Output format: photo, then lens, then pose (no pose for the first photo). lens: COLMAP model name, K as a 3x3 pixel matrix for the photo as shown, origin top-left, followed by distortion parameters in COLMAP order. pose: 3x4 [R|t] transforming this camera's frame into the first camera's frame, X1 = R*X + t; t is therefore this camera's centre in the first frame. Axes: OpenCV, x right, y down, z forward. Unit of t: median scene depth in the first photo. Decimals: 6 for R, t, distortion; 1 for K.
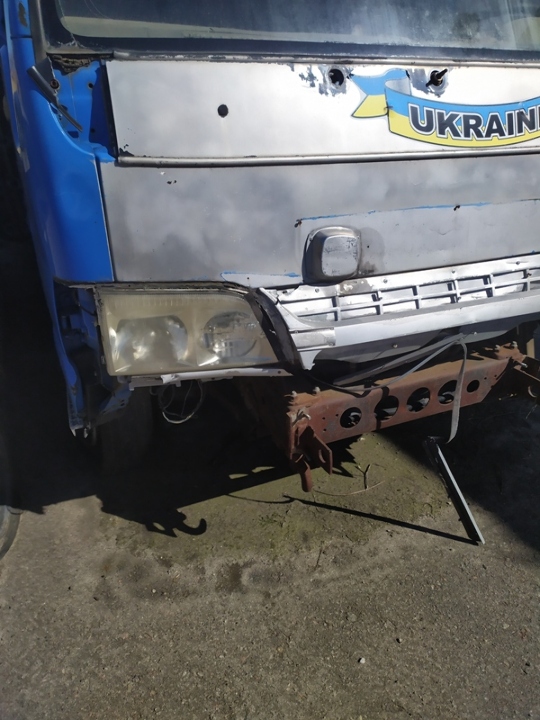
lens RADIAL K [[551.6, 0, 270.0], [0, 551.6, 360.0], [0, 0, 1]] dist [0.063467, -0.064895]
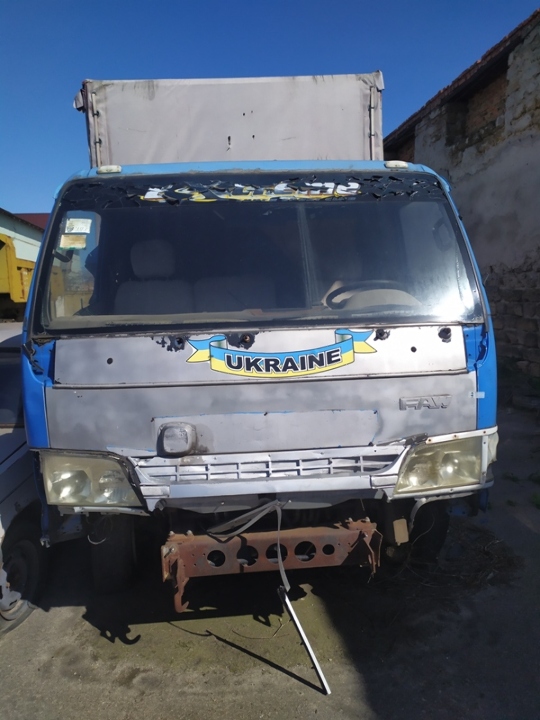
lens RADIAL K [[551.6, 0, 270.0], [0, 551.6, 360.0], [0, 0, 1]] dist [0.063467, -0.064895]
pose [[0.934697, 0.000789, -0.355446, 0.917805], [-0.114949, 0.946933, -0.300174, 0.043785], [0.336347, 0.321430, 0.885186, -0.407154]]
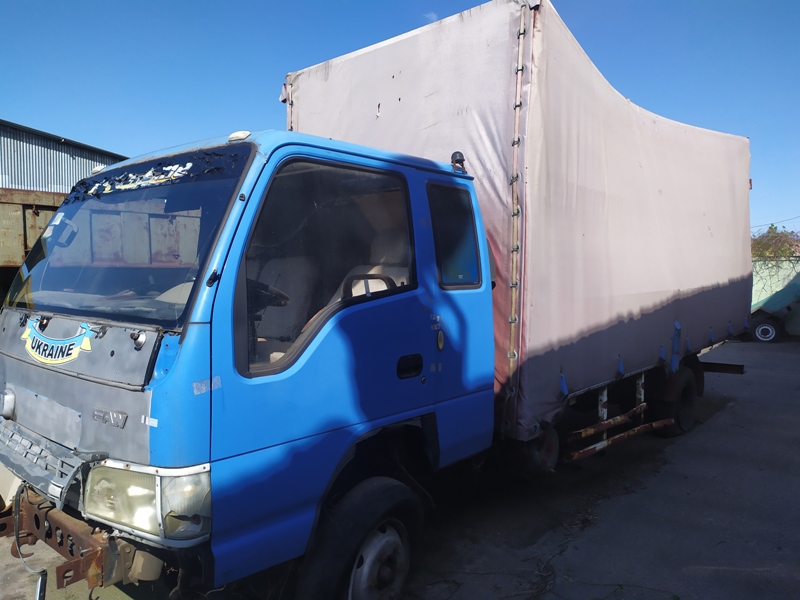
lens RADIAL K [[612.9, 0, 400.0], [0, 612.9, 300.0], [0, 0, 1]] dist [0.063467, -0.064895]
pose [[0.402106, 0.036988, -0.914846, 2.464826], [-0.394762, 0.908545, -0.136779, -0.715942], [0.826120, 0.416146, 0.379933, 1.105598]]
